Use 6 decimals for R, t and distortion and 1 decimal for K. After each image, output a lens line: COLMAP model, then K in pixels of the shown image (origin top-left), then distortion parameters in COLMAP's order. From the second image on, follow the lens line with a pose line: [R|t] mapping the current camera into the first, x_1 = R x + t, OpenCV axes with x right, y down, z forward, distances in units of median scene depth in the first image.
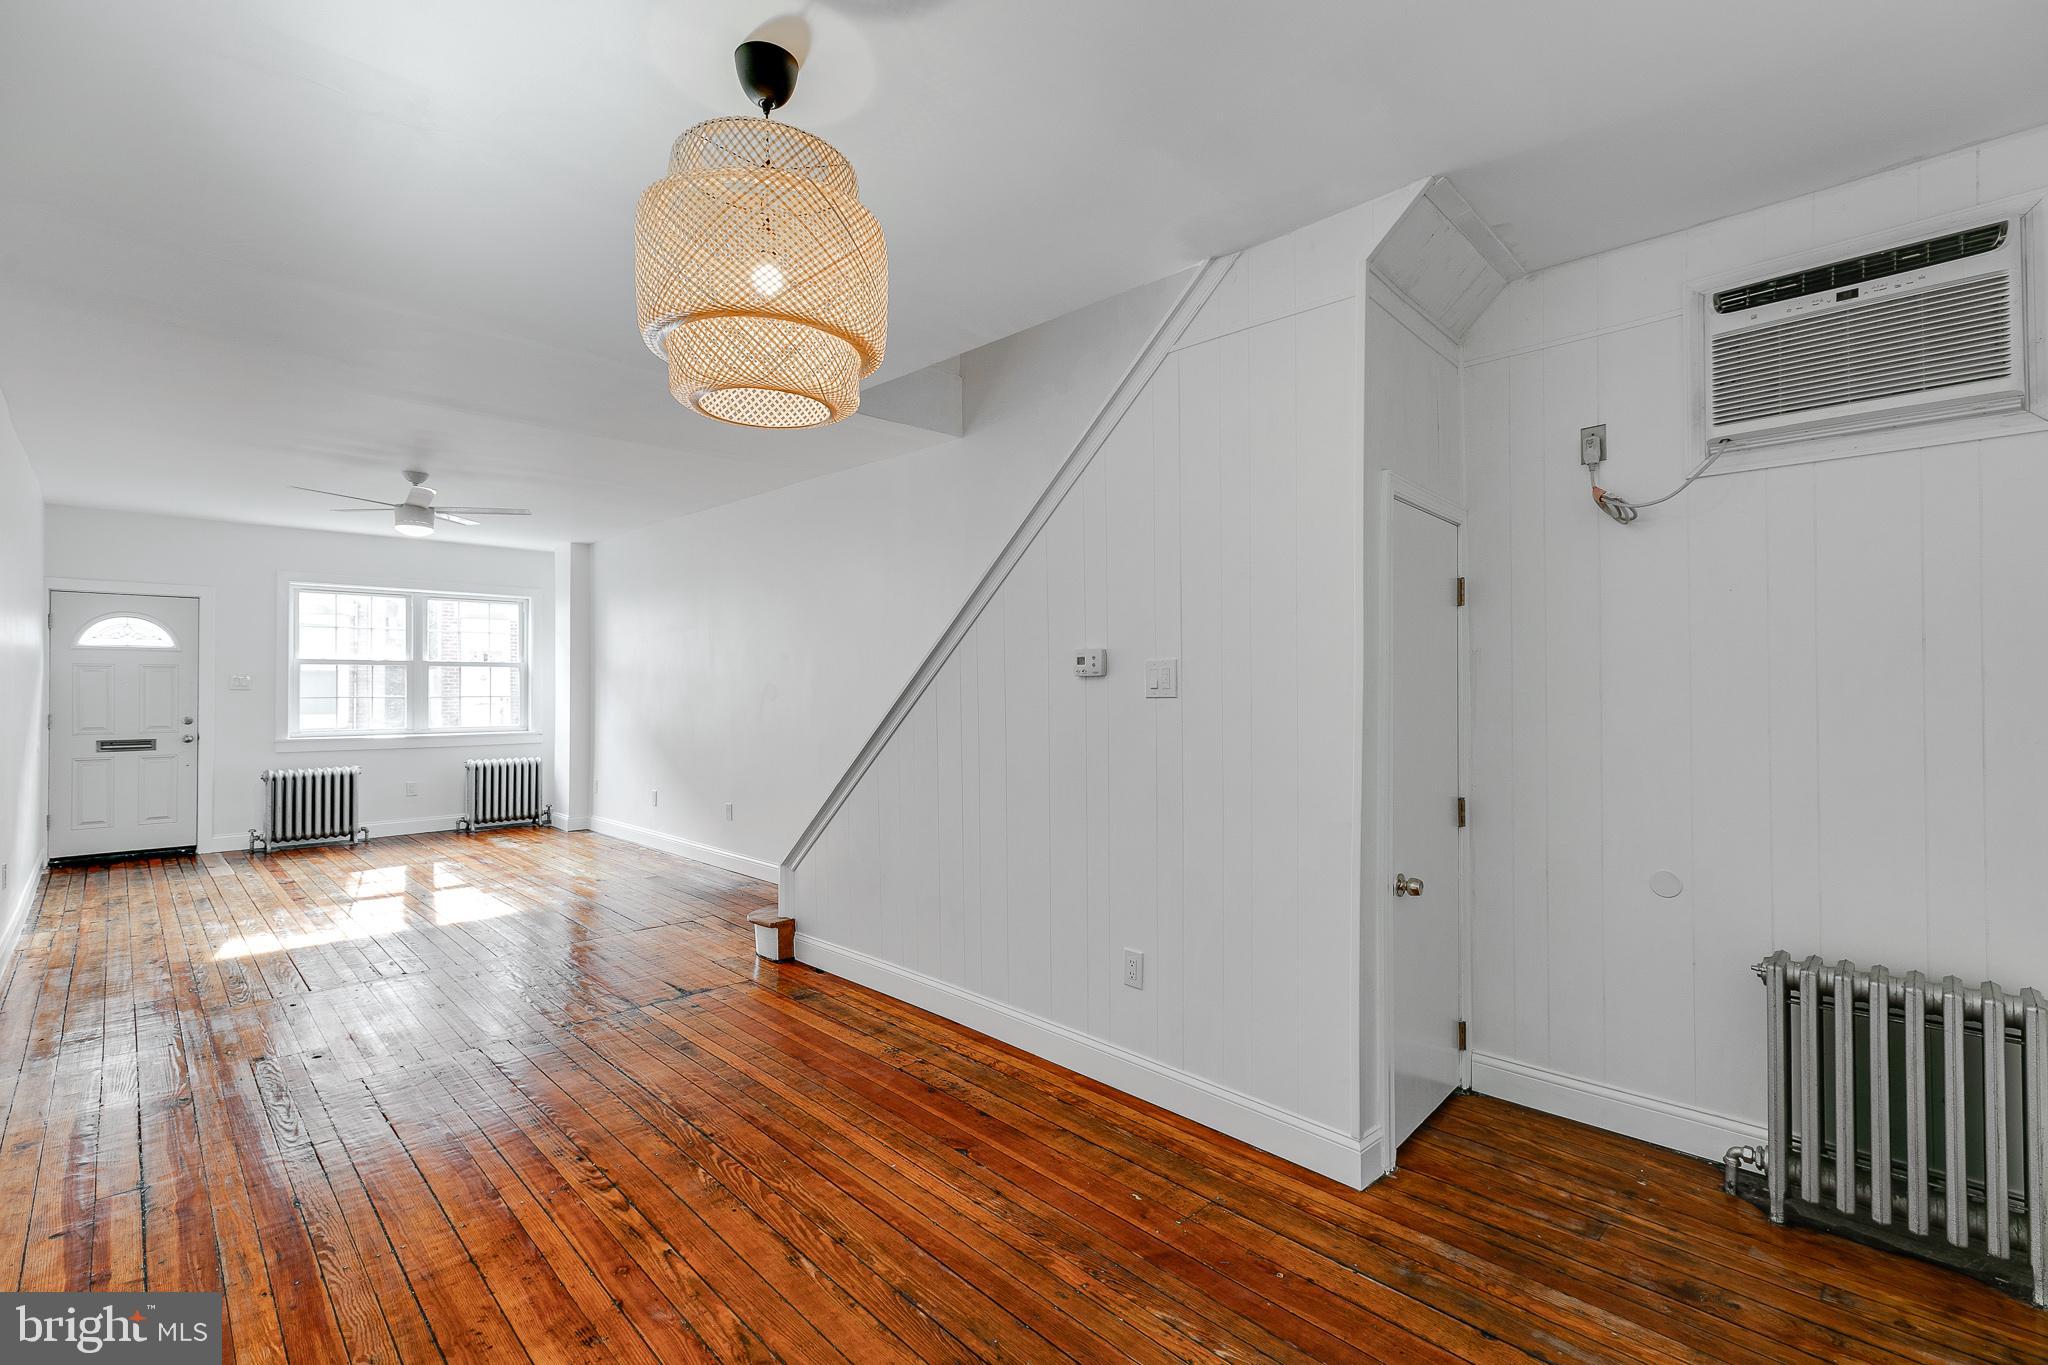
lens RADIAL K [[924.6, 0, 1018.3], [0, 924.6, 677.9], [0, 0, 1]] dist [0.005203, 0.001062]
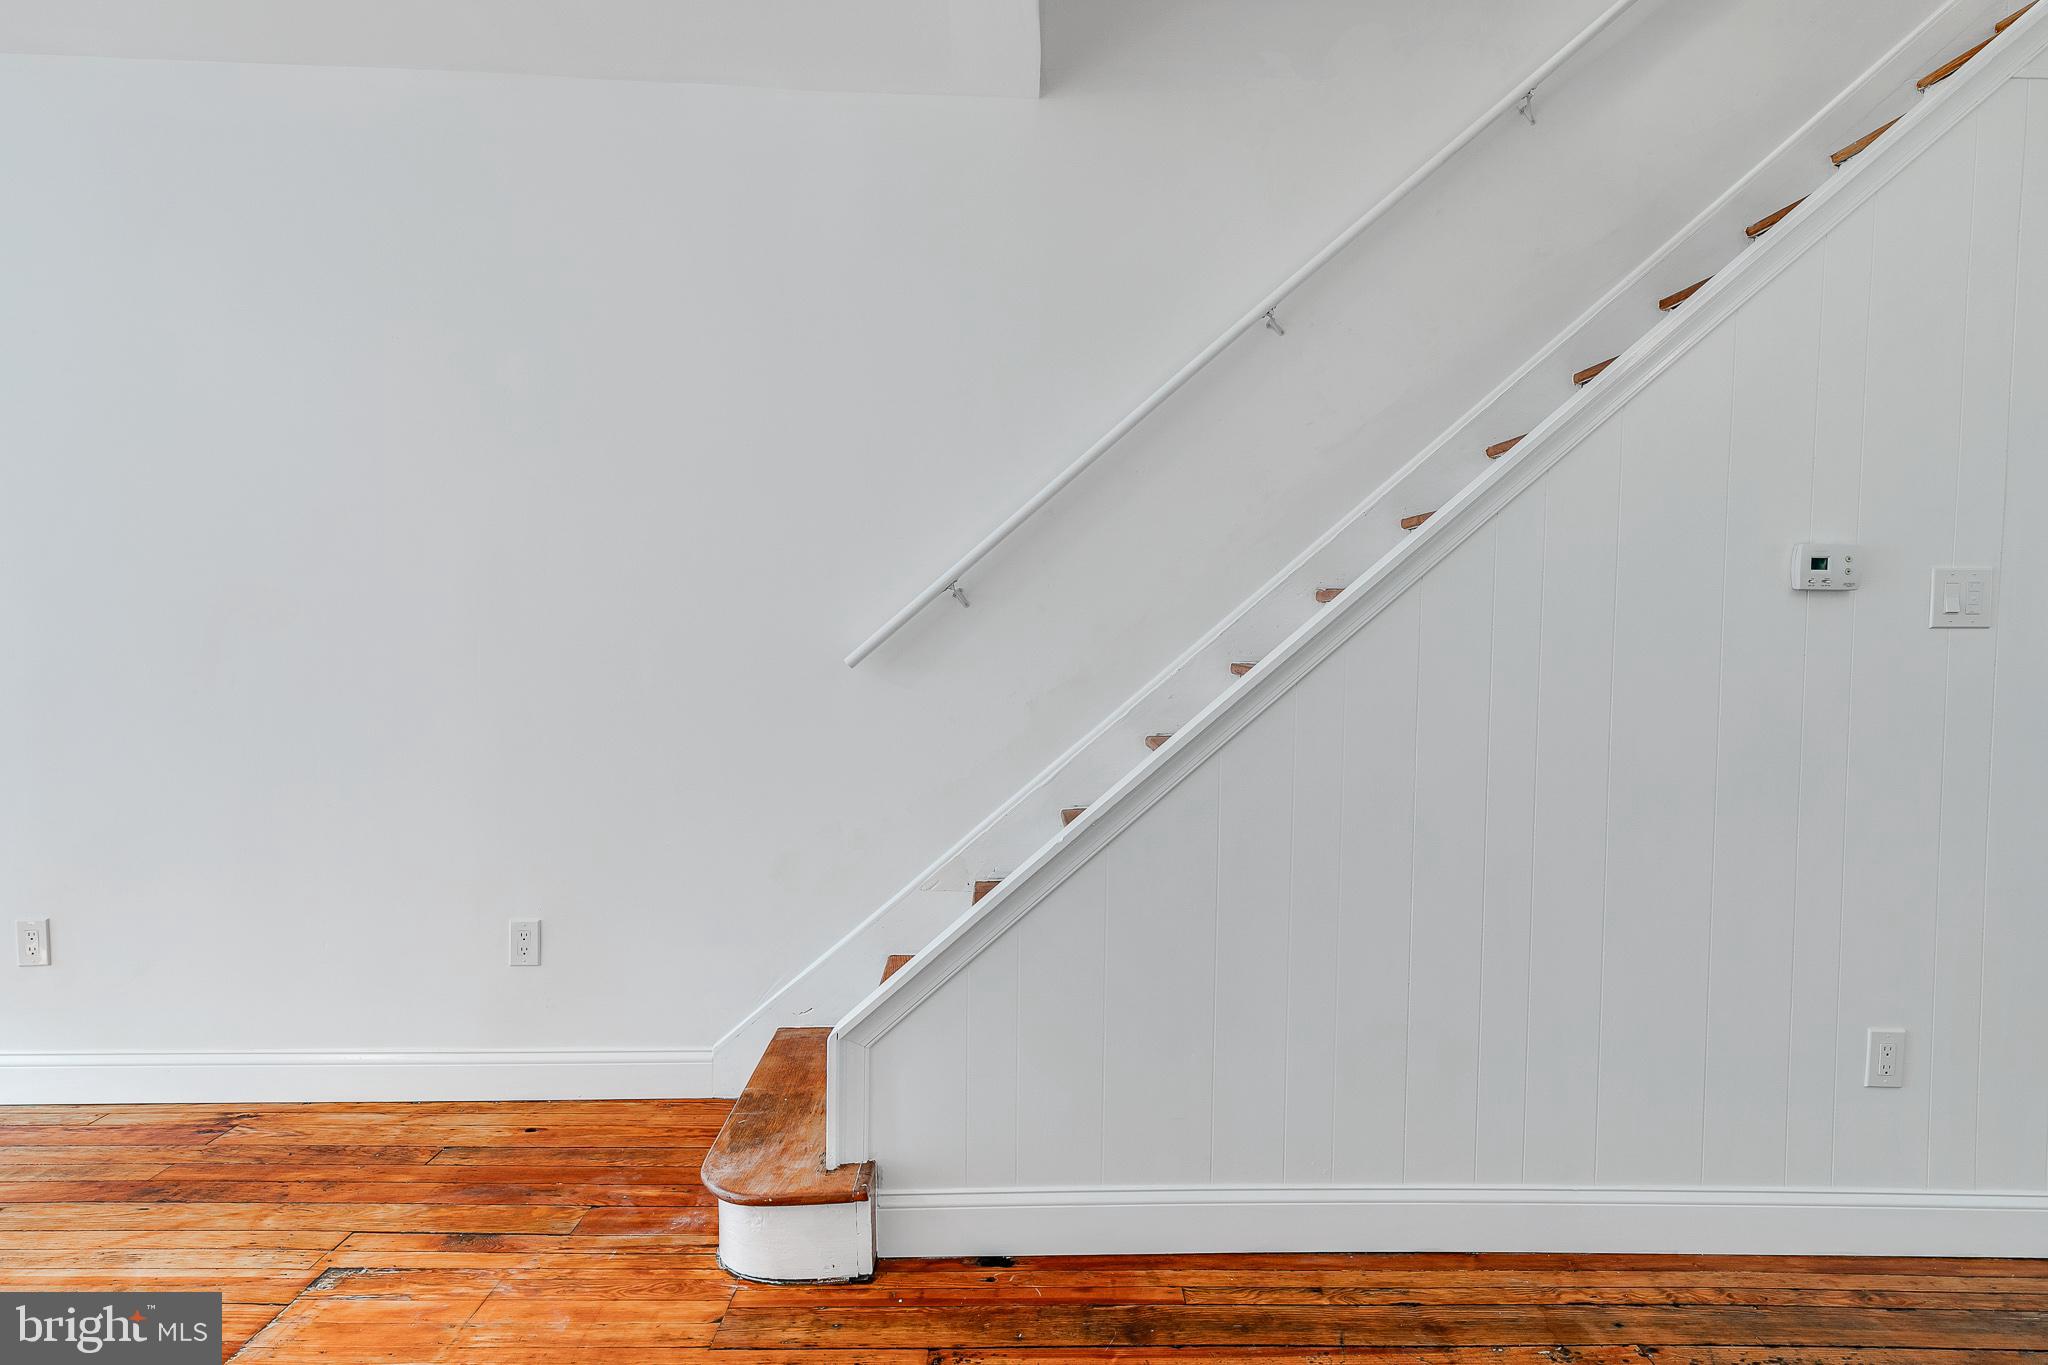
lens RADIAL K [[1180.9, 0, 1063.0], [0, 1180.9, 671.7], [0, 0, 1]] dist [0.014528, -0.001796]
pose [[0.674322, -0.008969, 0.738383, -0.351186], [-0.019256, 0.999373, 0.029725, 0.015730], [-0.738186, -0.034262, 0.673727, 0.361914]]
